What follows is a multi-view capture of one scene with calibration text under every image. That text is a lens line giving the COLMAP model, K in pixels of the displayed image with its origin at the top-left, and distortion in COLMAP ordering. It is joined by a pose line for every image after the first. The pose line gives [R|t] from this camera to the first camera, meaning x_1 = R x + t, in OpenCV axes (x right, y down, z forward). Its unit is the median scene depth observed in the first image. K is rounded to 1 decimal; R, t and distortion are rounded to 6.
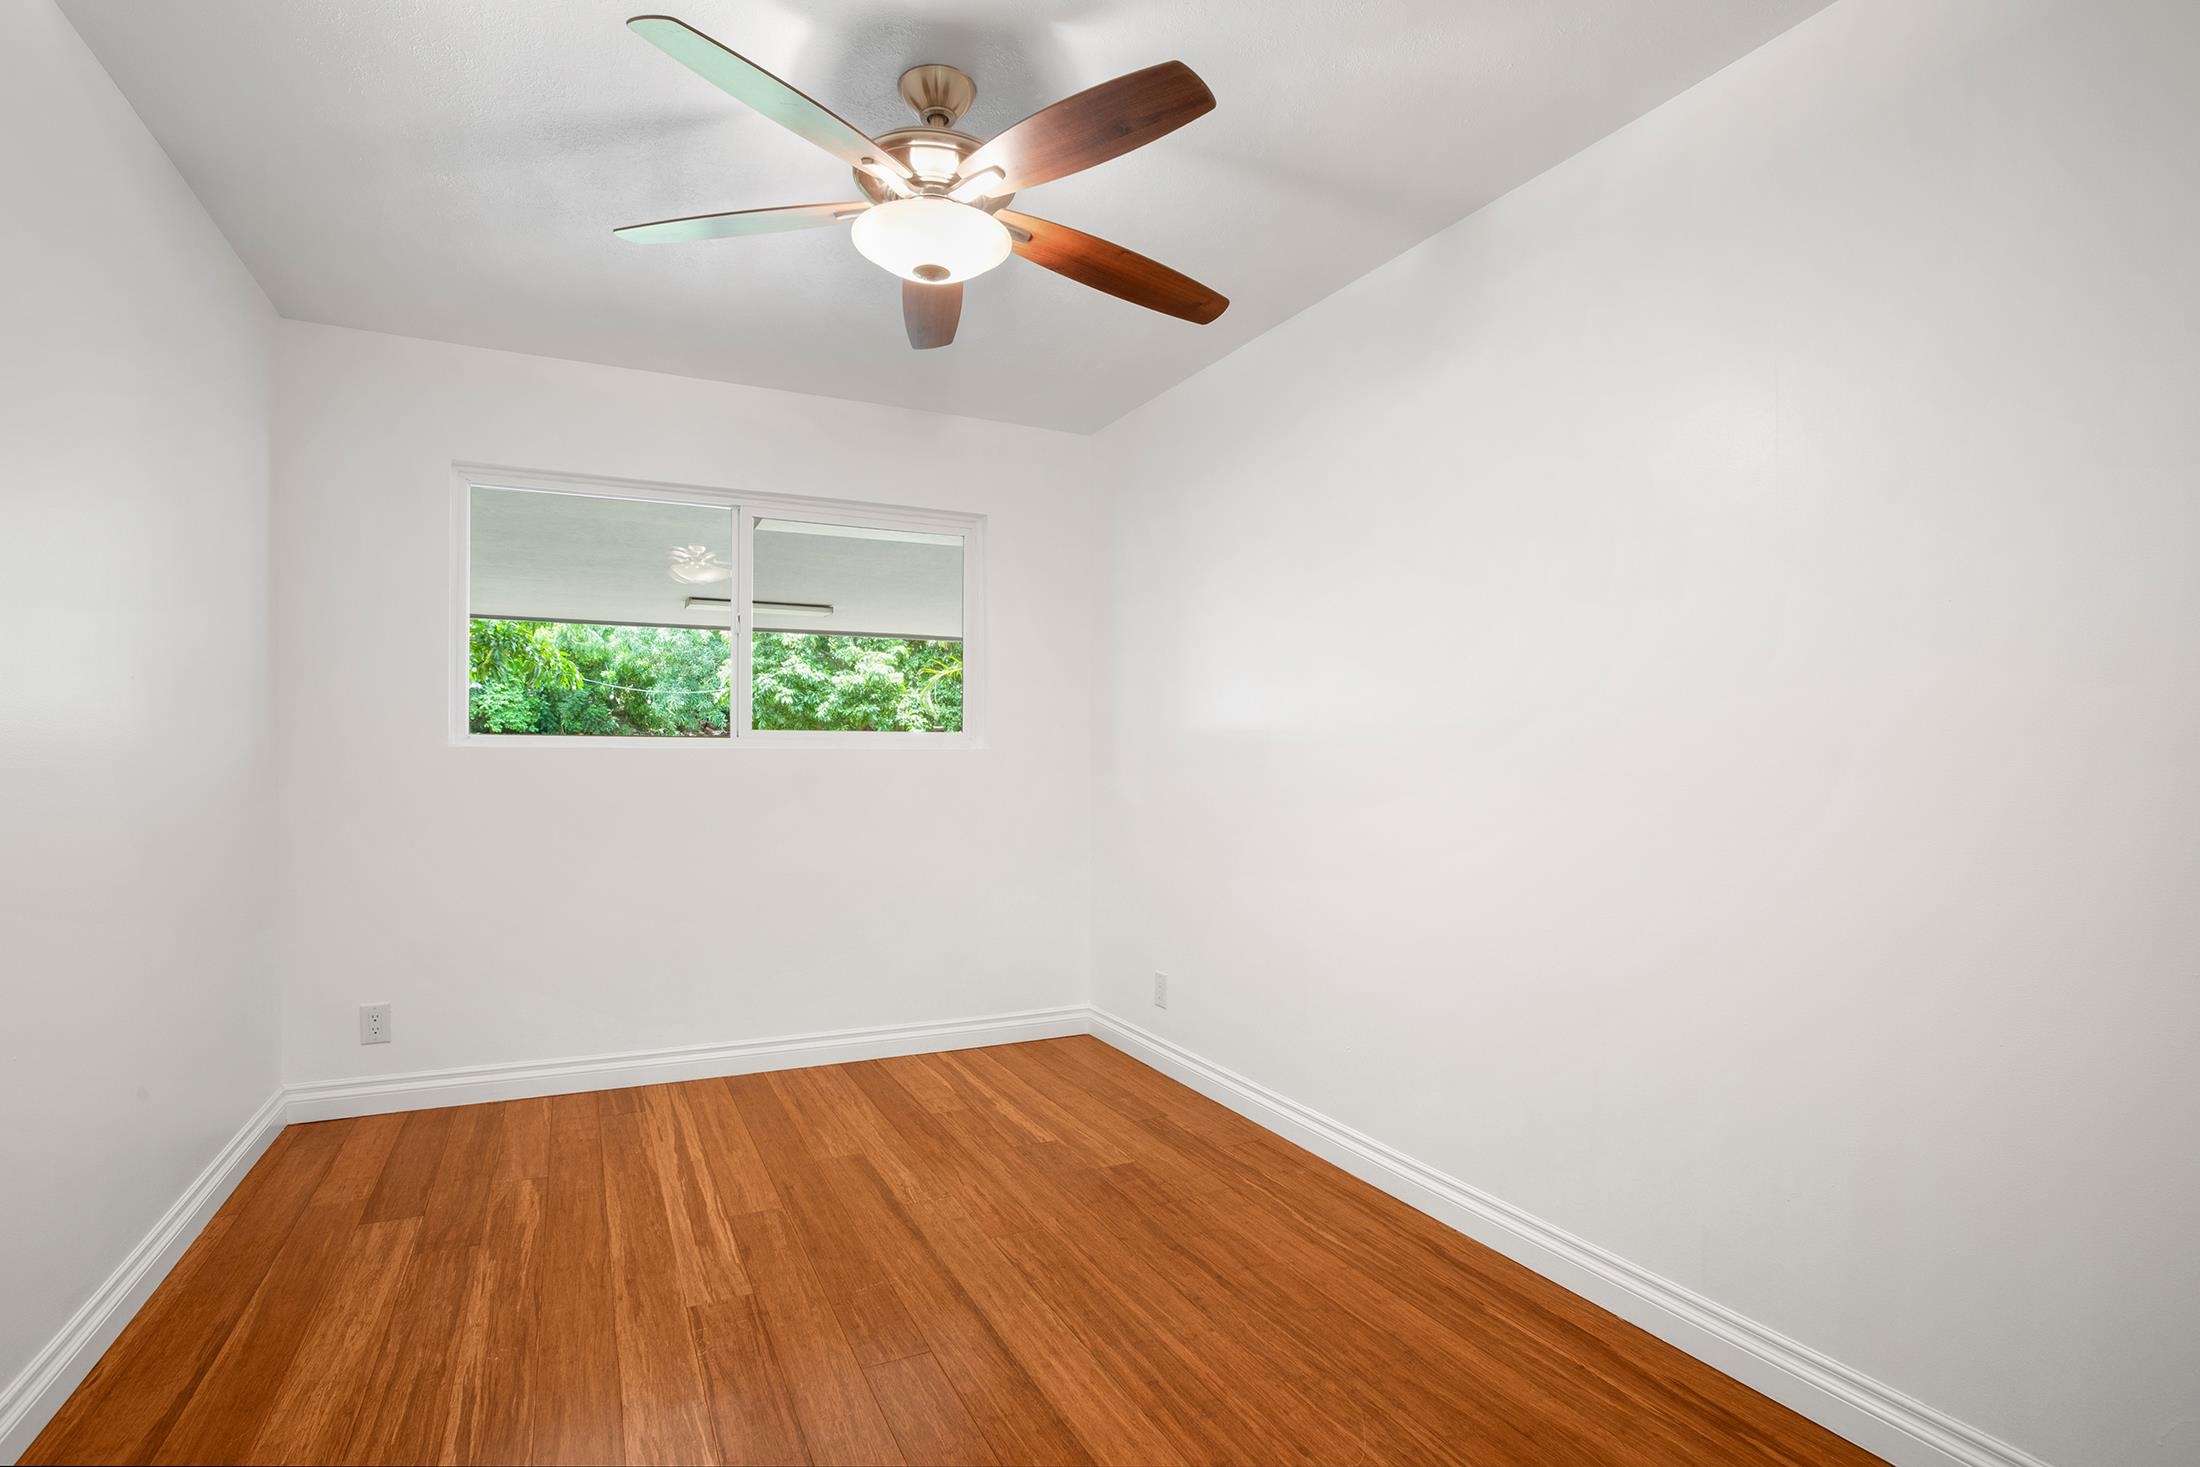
lens RADIAL K [[1008.2, 0, 1100.0], [0, 1008.2, 733.5], [0, 0, 1]] dist [0.000963, 0.000405]
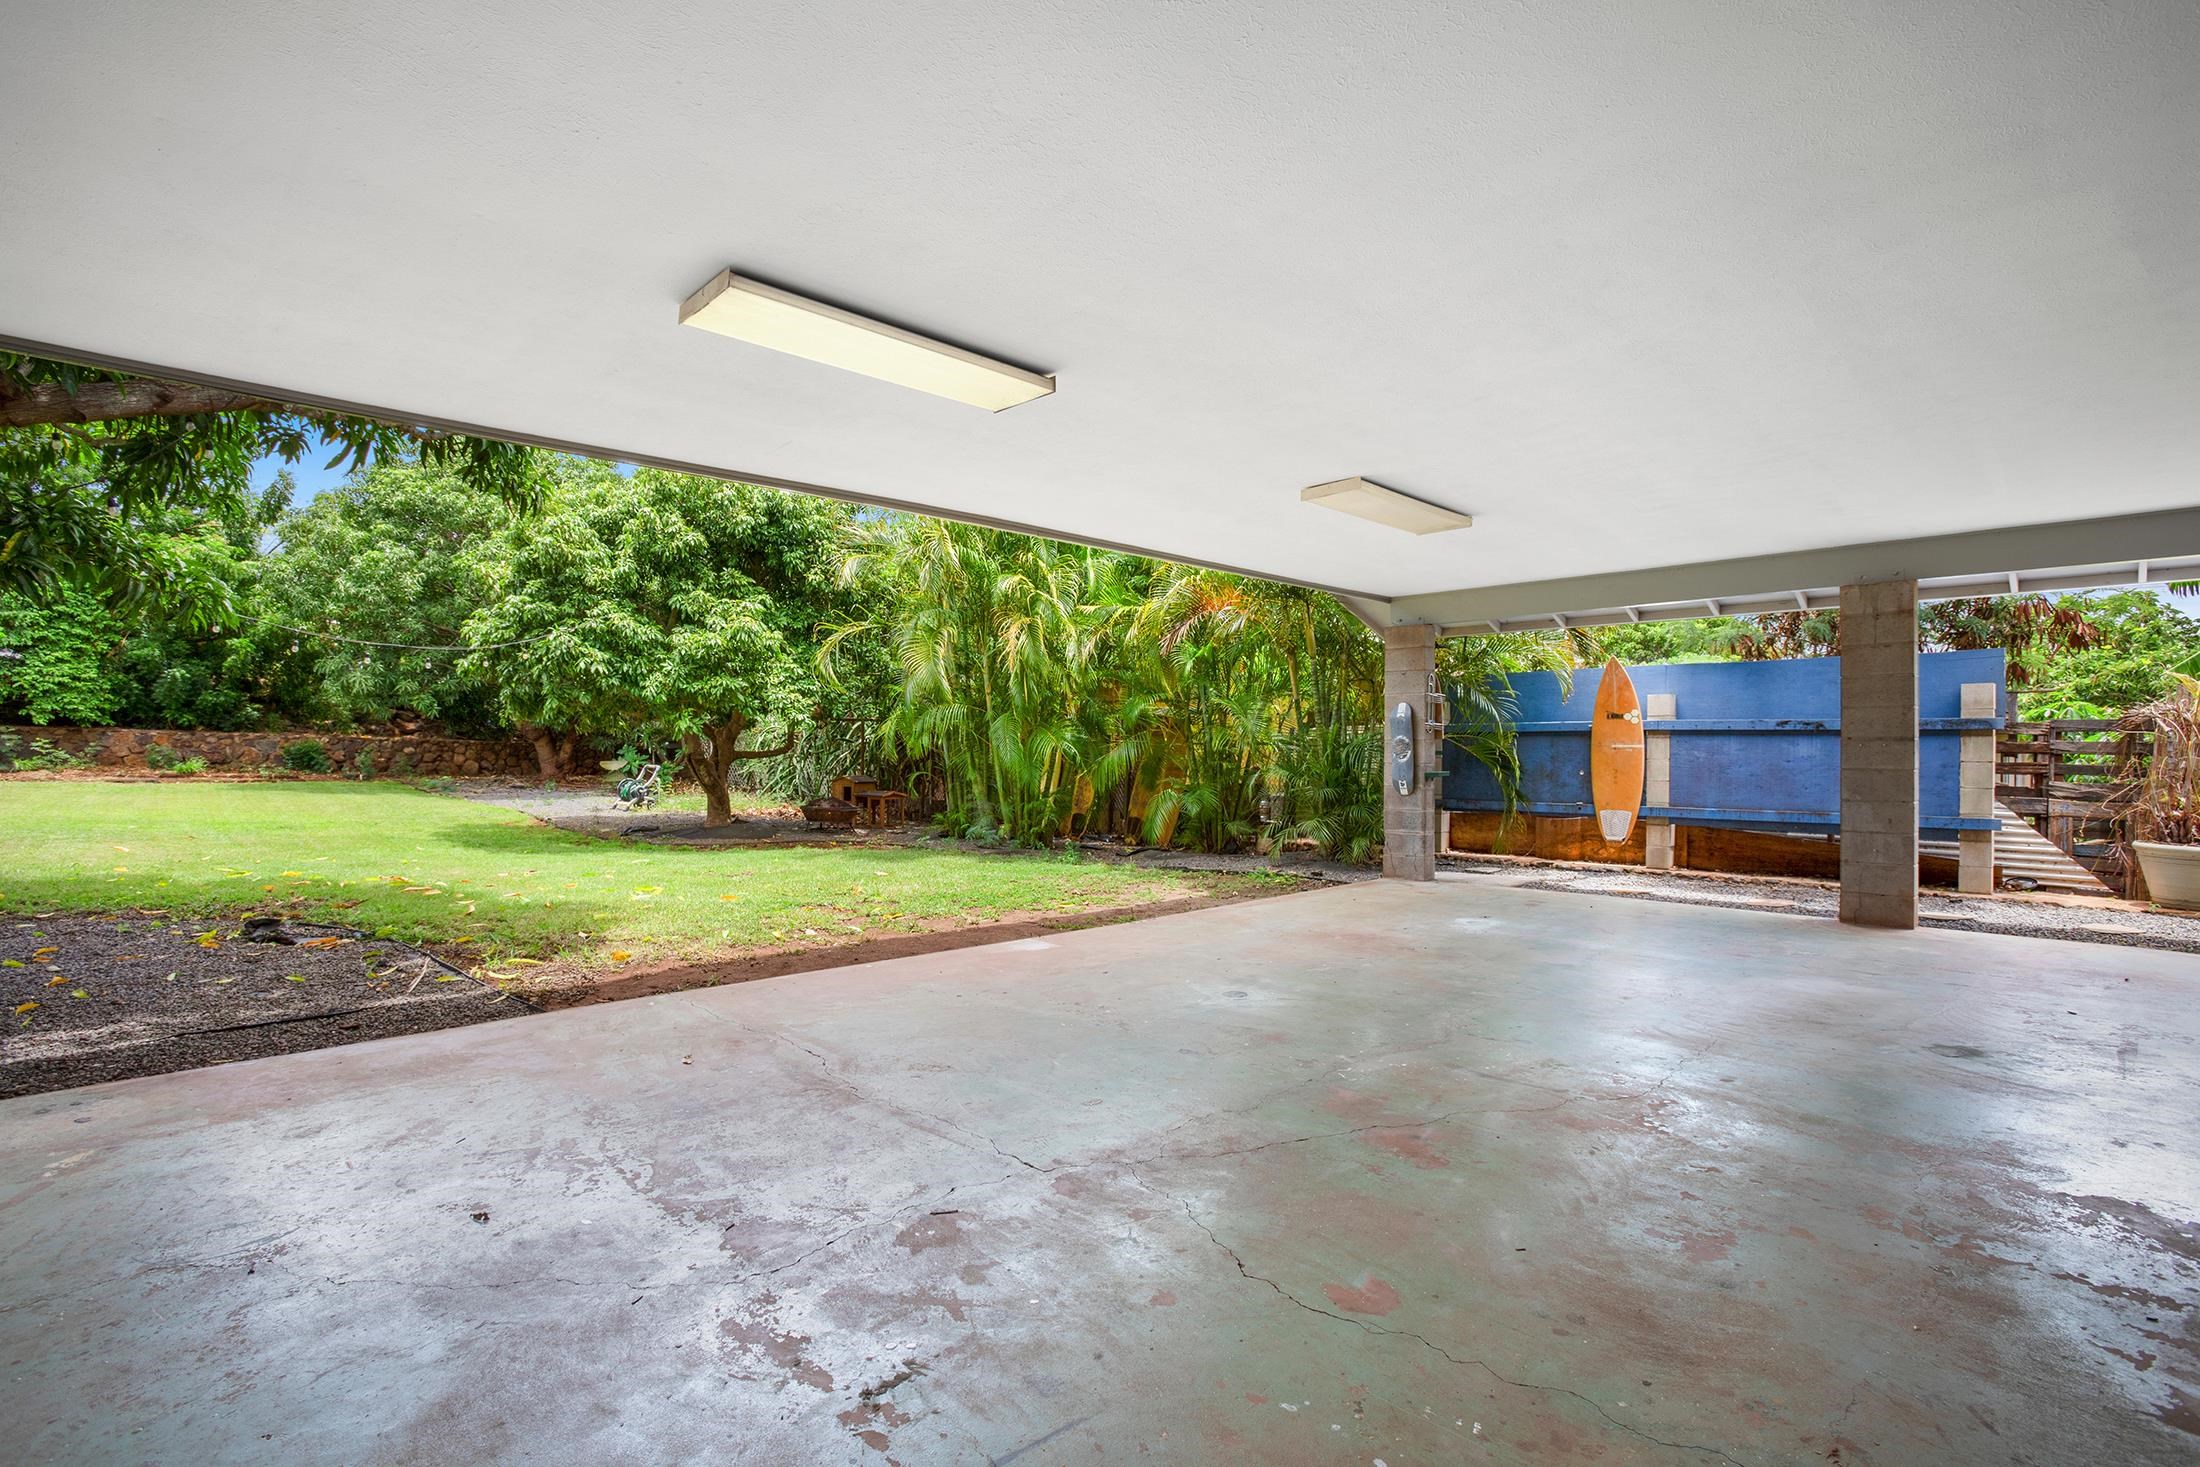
lens RADIAL K [[1008.2, 0, 1100.0], [0, 1008.2, 733.5], [0, 0, 1]] dist [0.000963, 0.000405]
pose [[0.965276, 0.001785, 0.261226, -0.164682], [-0.000960, 0.999994, -0.003285, 0.010575], [-0.261231, 0.002920, 0.965272, 0.285444]]
